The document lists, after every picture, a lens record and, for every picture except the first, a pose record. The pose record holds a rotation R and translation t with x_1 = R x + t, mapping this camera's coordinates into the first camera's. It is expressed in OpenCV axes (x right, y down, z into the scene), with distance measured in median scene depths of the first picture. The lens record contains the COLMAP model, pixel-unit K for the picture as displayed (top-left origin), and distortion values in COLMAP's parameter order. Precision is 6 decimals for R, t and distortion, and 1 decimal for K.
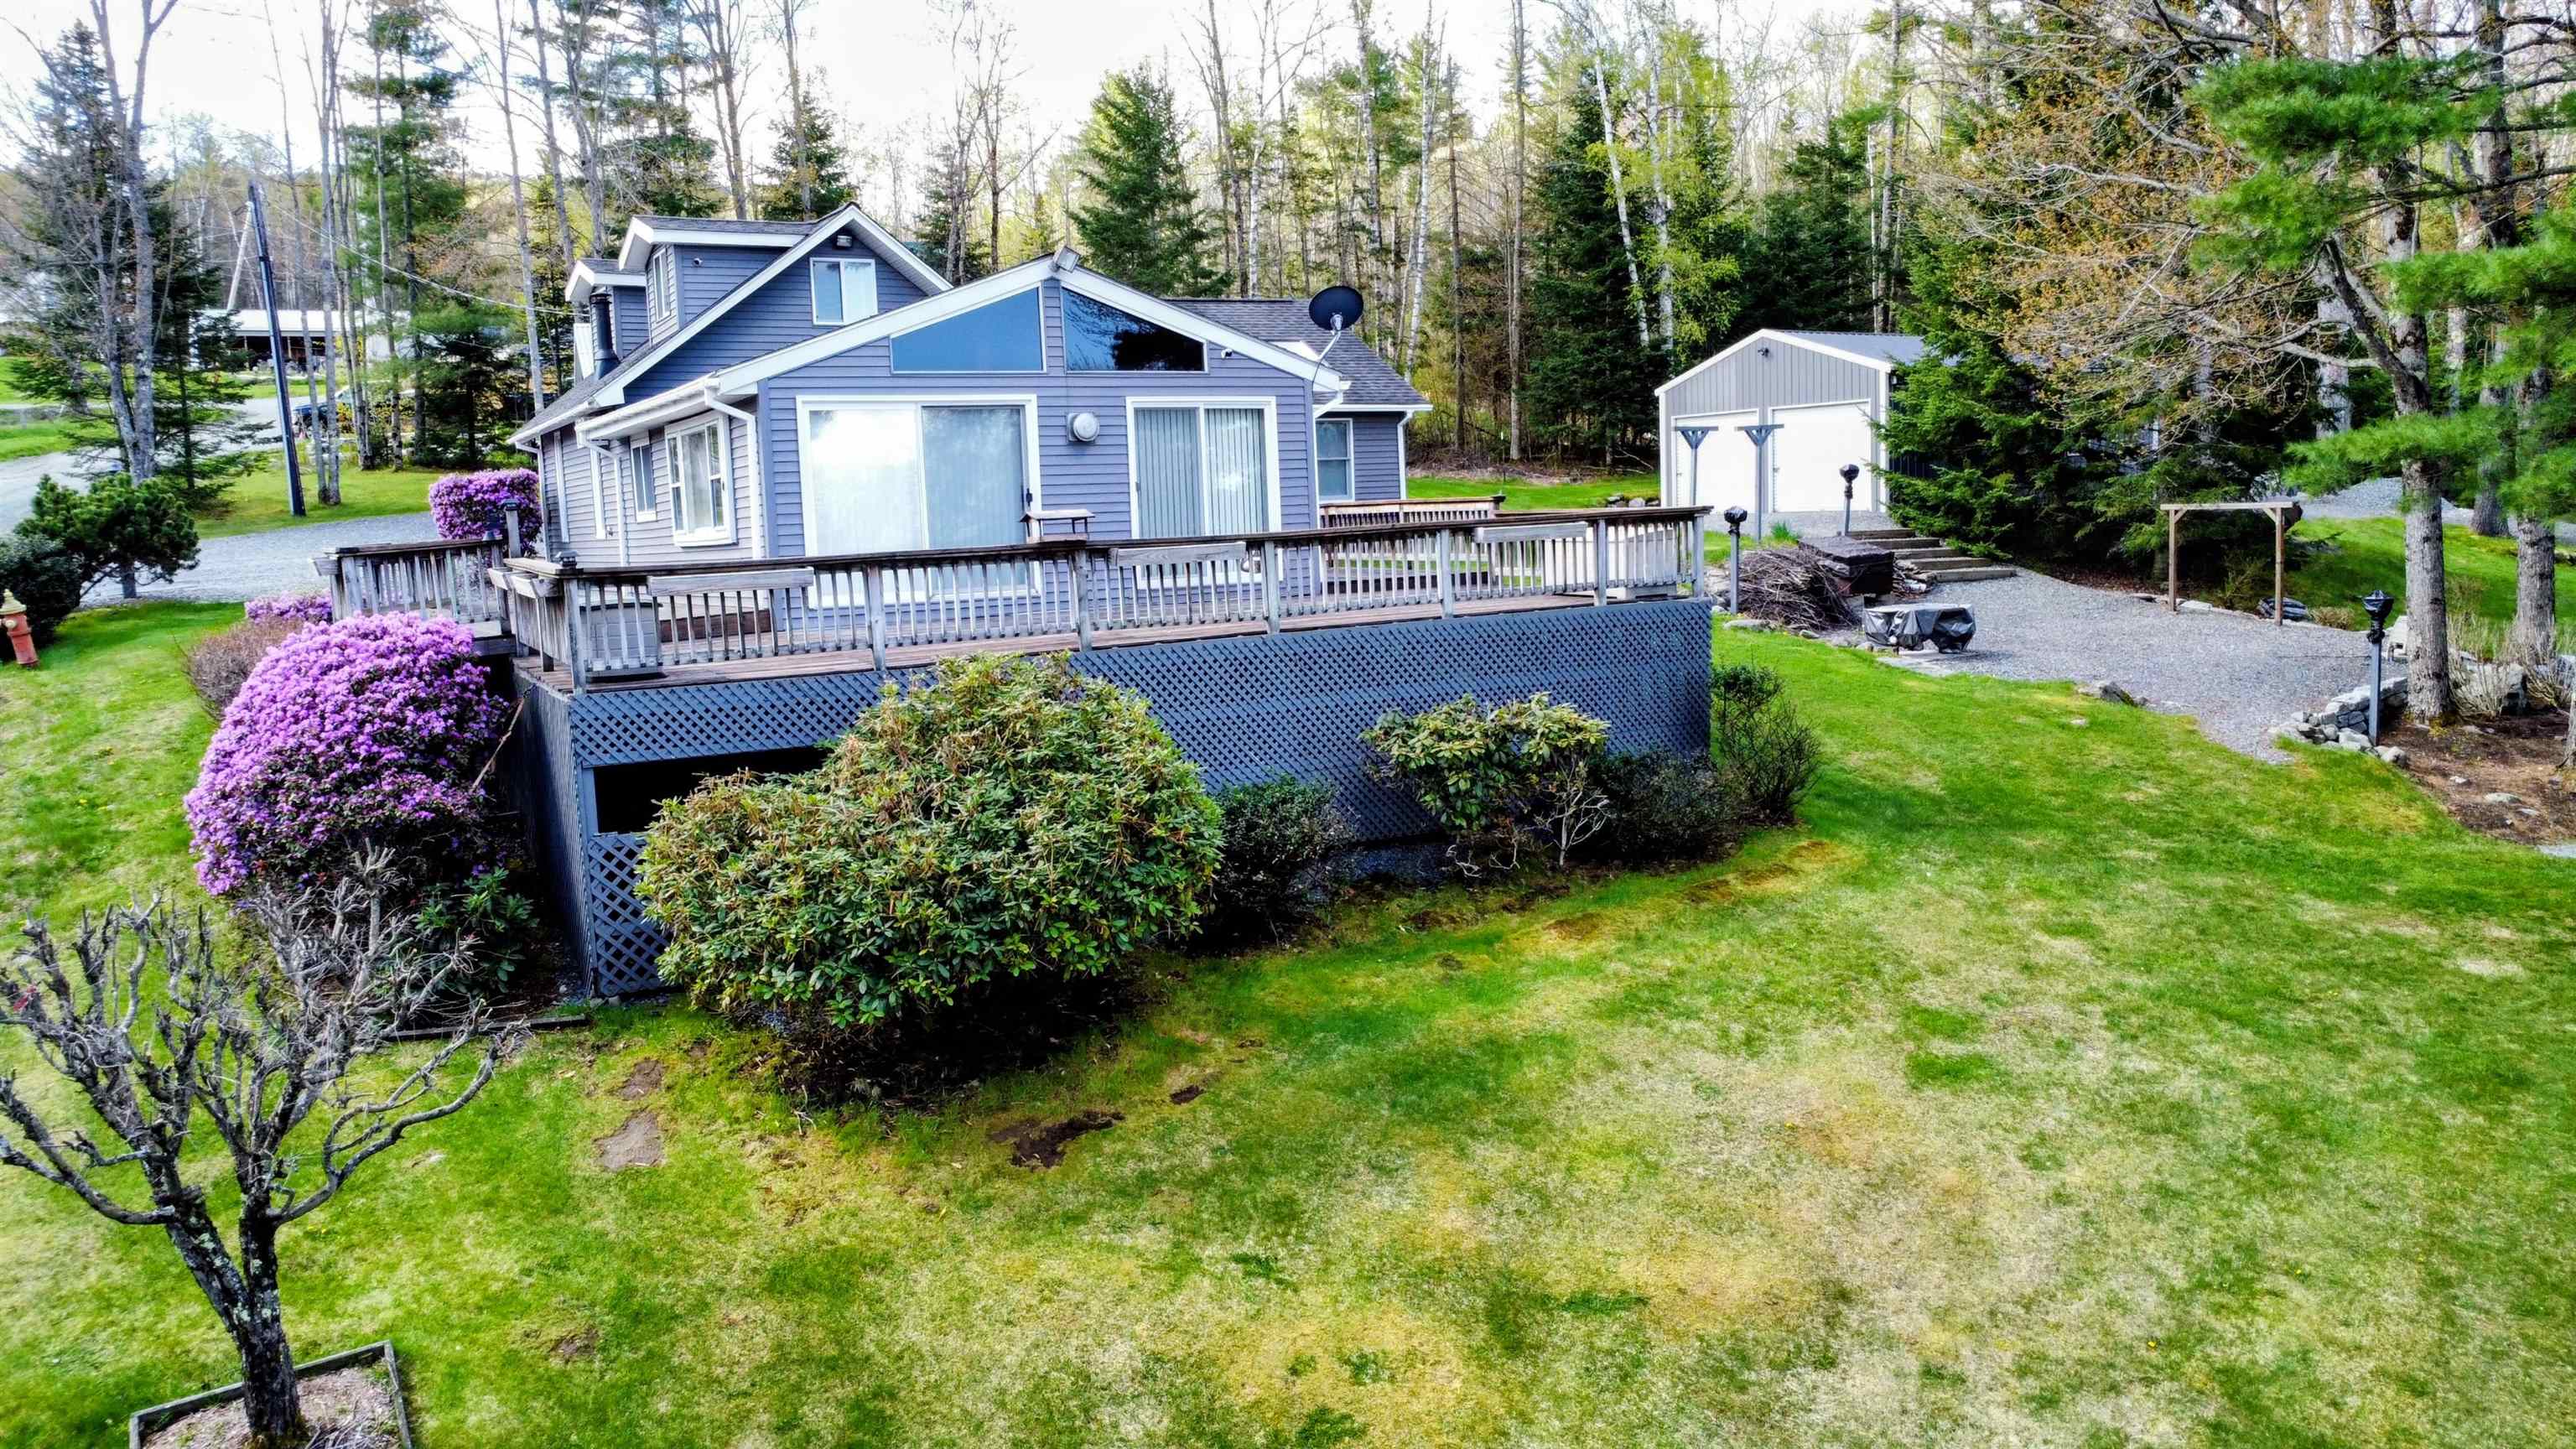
lens RADIAL K [[1850.0, 0, 1288.0], [0, 1850.0, 724.5], [0, 0, 1]] dist [-0.049101, 0.001173]
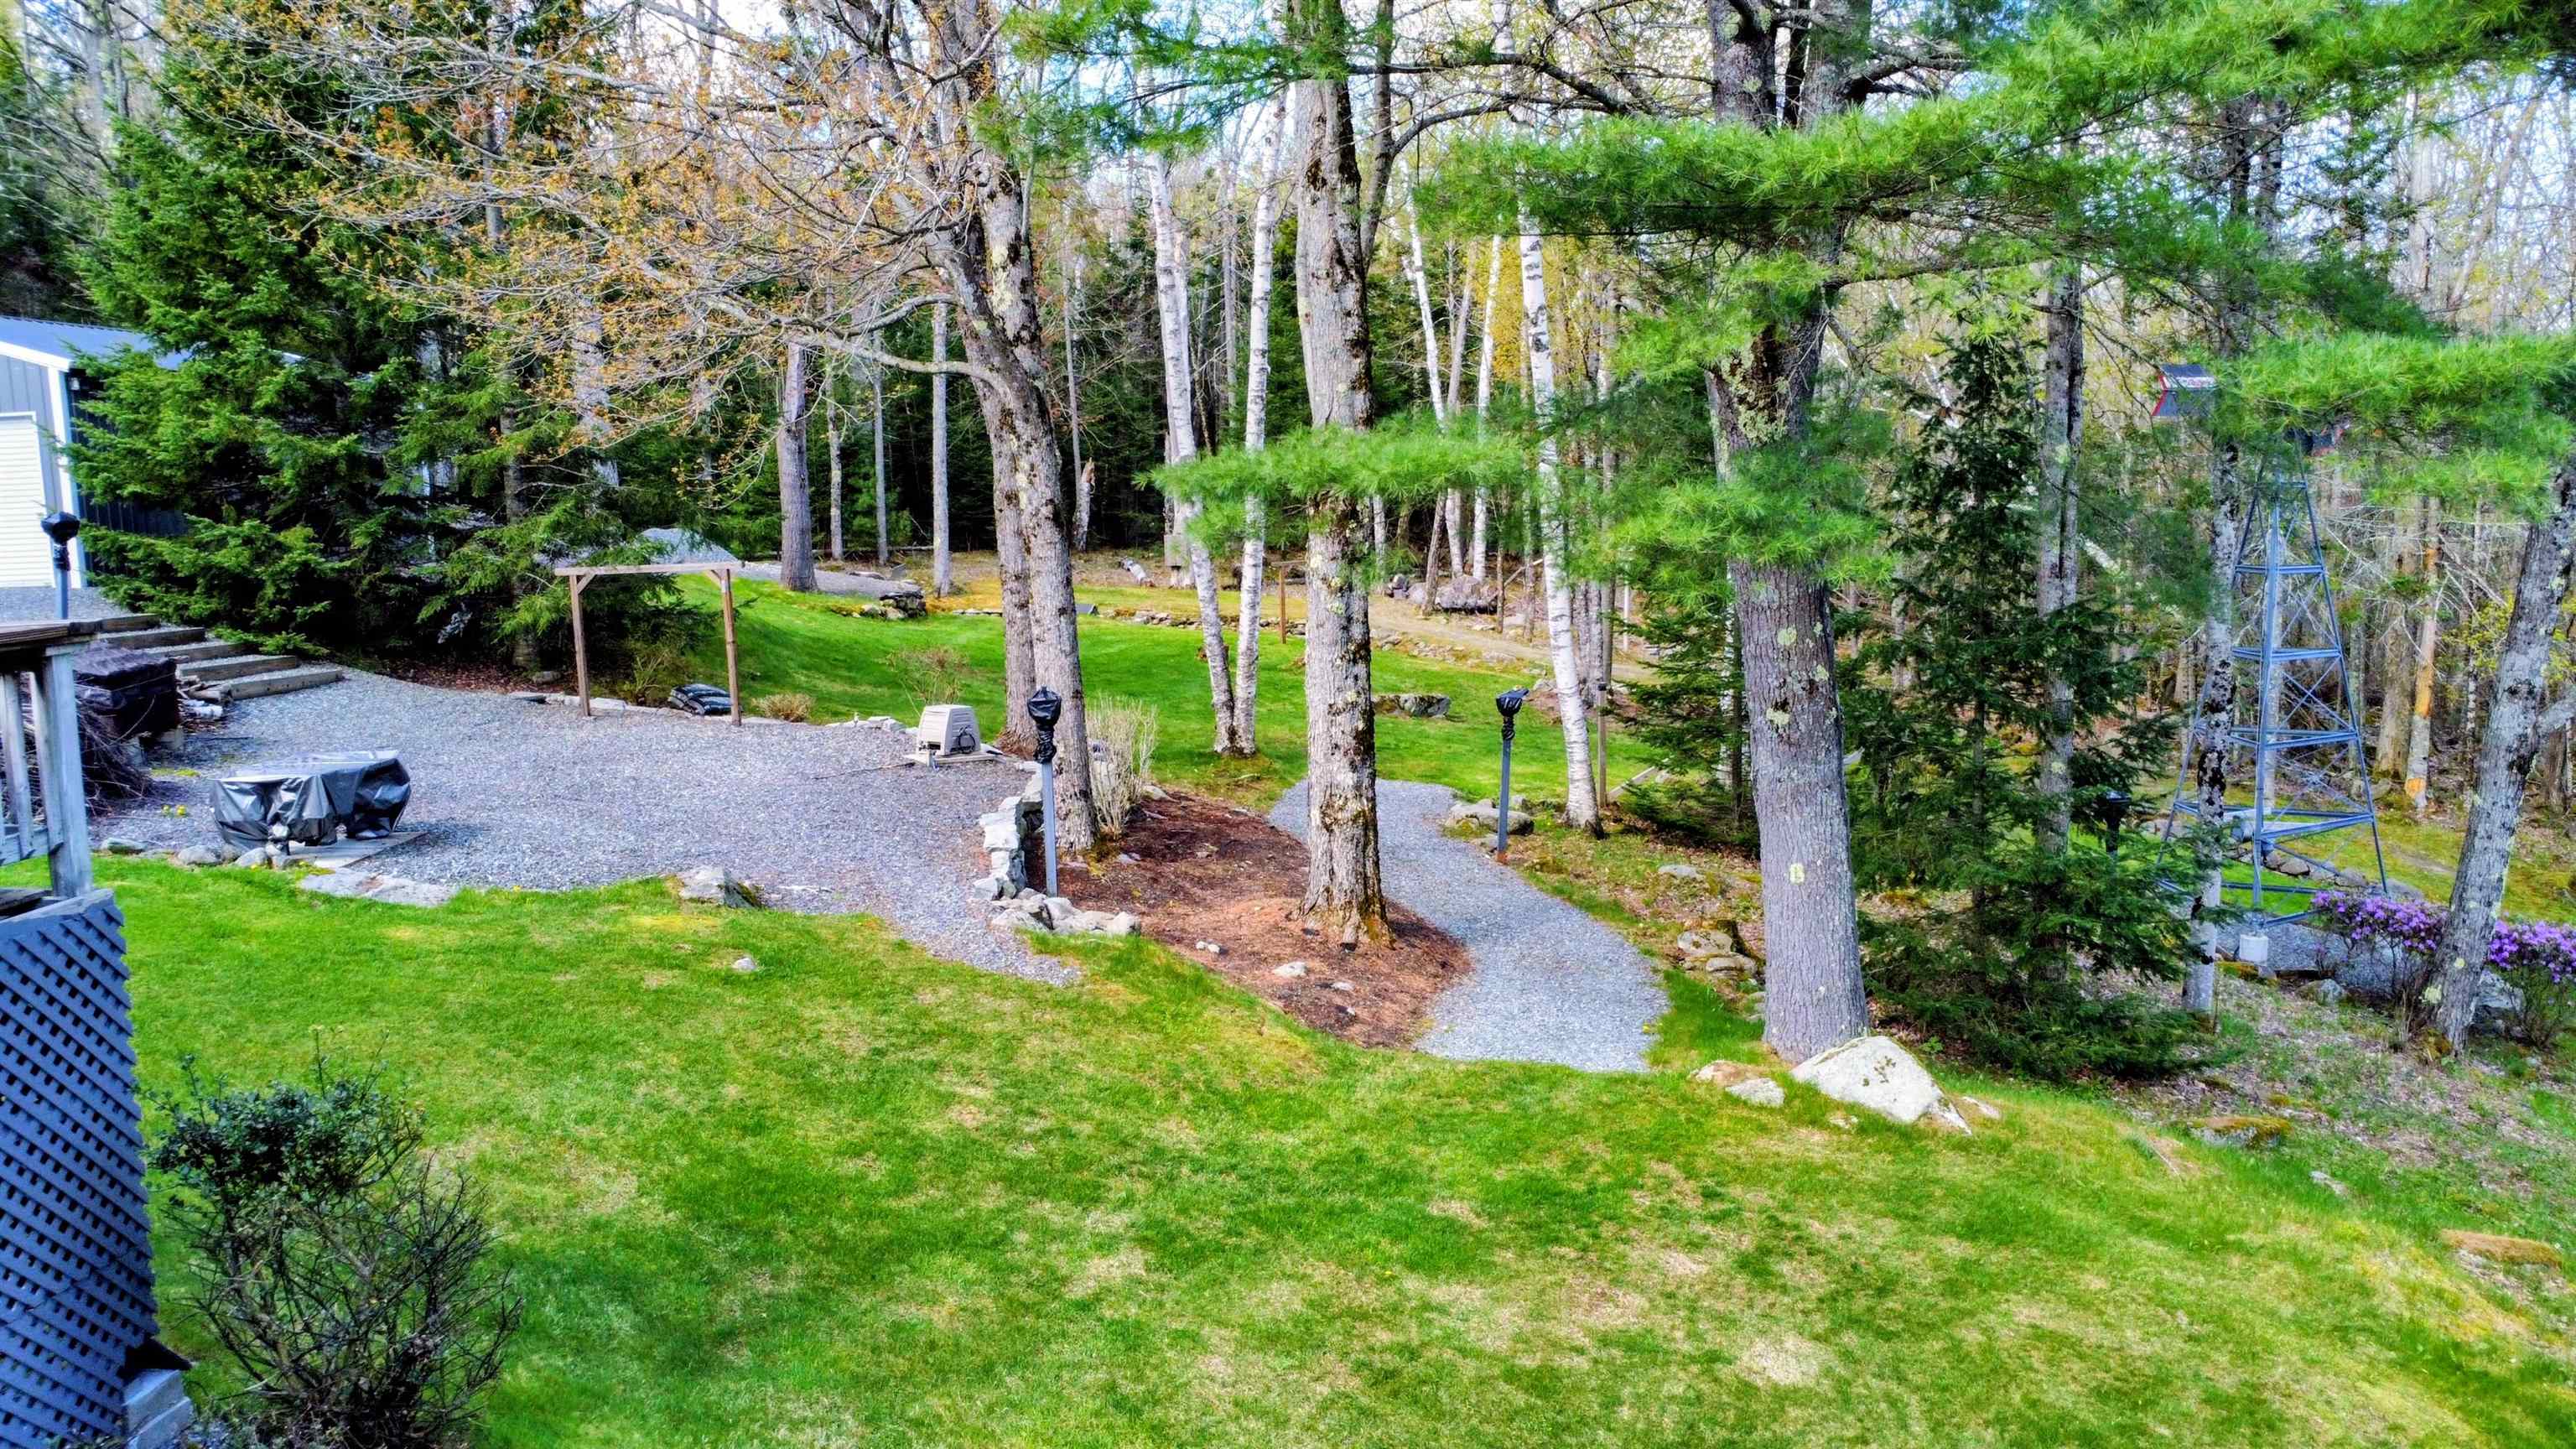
lens RADIAL K [[1850.0, 0, 1288.0], [0, 1850.0, 724.5], [0, 0, 1]] dist [-0.049101, 0.001173]
pose [[0.562431, -0.085491, 0.822413, 0.042558], [0.109365, 0.993593, 0.028493, -0.045854], [-0.819580, 0.073918, 0.568177, 0.340389]]
